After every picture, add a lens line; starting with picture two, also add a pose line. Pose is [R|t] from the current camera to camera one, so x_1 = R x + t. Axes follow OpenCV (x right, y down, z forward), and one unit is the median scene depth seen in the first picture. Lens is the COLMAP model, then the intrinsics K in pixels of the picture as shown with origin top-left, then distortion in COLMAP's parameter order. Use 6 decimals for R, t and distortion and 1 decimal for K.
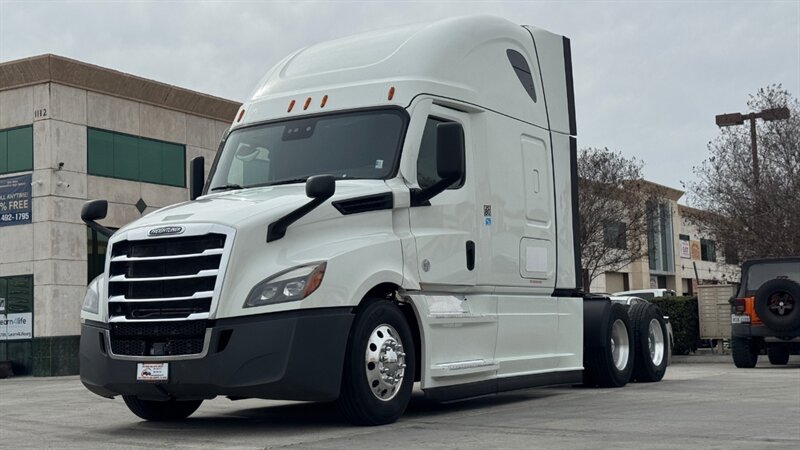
lens RADIAL K [[1146.0, 0, 400.3], [0, 1146.0, 224.6], [0, 0, 1]] dist [0.120751, -0.004910]
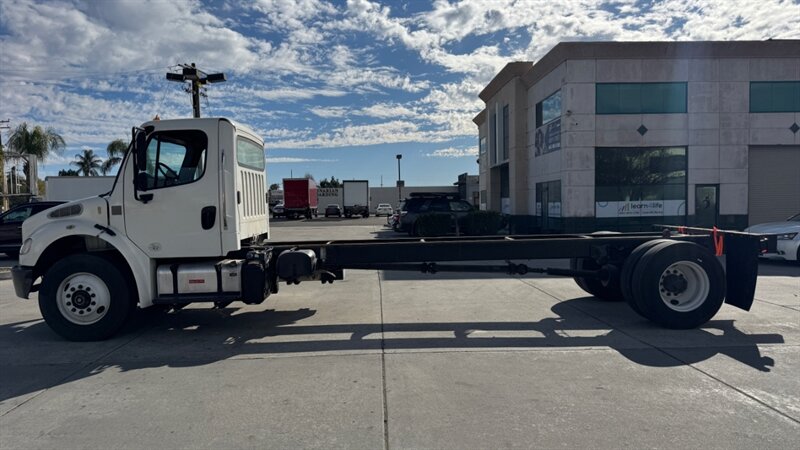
lens RADIAL K [[573.6, 0, 401.2], [0, 573.6, 228.0], [0, 0, 1]] dist [0.037009, -0.003152]
pose [[0.535004, 0.057968, -0.842859, 0.261953], [0.080506, 0.989606, 0.119162, -0.005563], [0.841005, -0.131608, 0.524776, 0.351977]]
